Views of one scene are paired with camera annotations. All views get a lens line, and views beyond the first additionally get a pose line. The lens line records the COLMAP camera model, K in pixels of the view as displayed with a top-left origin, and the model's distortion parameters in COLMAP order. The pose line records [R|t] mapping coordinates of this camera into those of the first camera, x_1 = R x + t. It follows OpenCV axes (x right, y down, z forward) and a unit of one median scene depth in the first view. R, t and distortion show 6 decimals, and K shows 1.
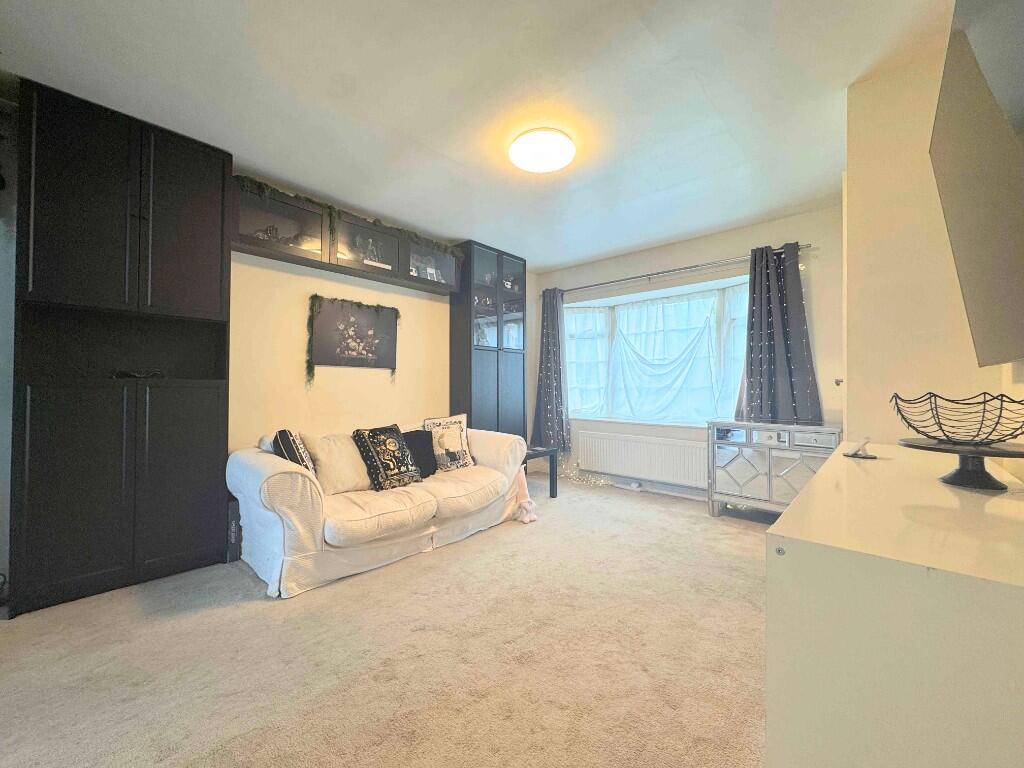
lens RADIAL K [[410.2, 0, 512.0], [0, 410.2, 384.0], [0, 0, 1]] dist [-0.000890, -0.000218]
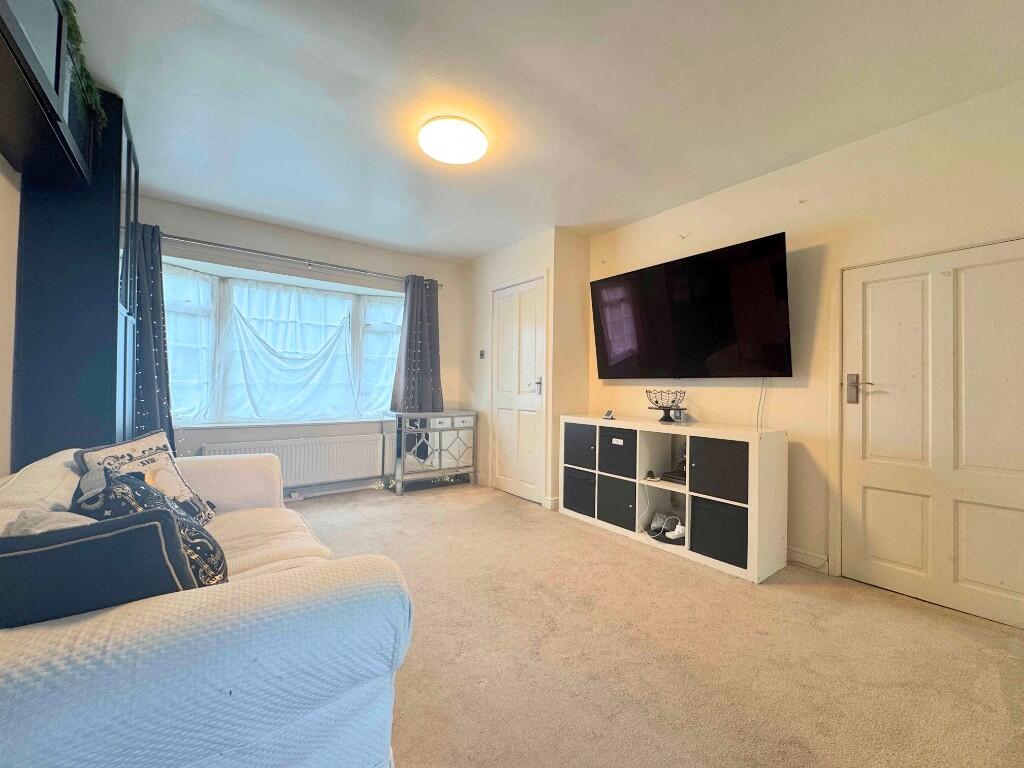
lens RADIAL K [[410.2, 0, 512.0], [0, 410.2, 384.0], [0, 0, 1]] dist [-0.000890, -0.000218]
pose [[0.177517, 0.007664, 0.984088, -0.537887], [-0.016273, 0.999856, -0.004851, 0.005640], [-0.983983, -0.015153, 0.177616, 0.432665]]
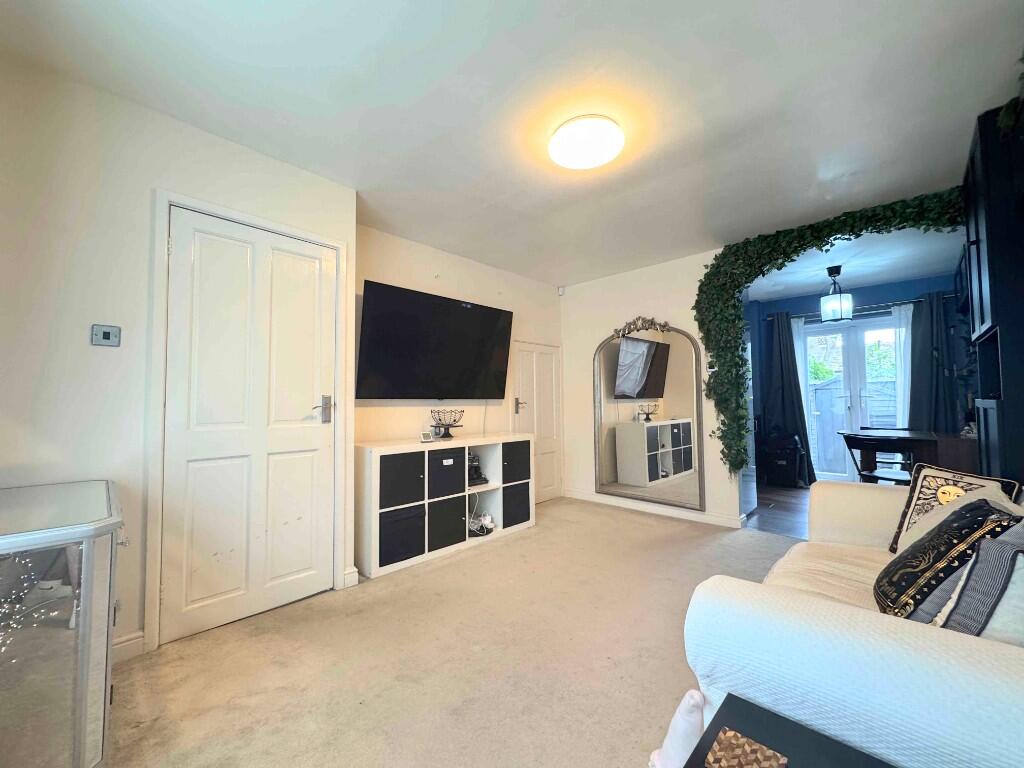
lens RADIAL K [[410.2, 0, 512.0], [0, 410.2, 384.0], [0, 0, 1]] dist [-0.000890, -0.000218]
pose [[-0.999490, 0.004160, 0.031664, 0.134488], [0.002579, 0.998756, -0.049804, -0.002238], [-0.031832, -0.049697, -0.998257, 1.180961]]
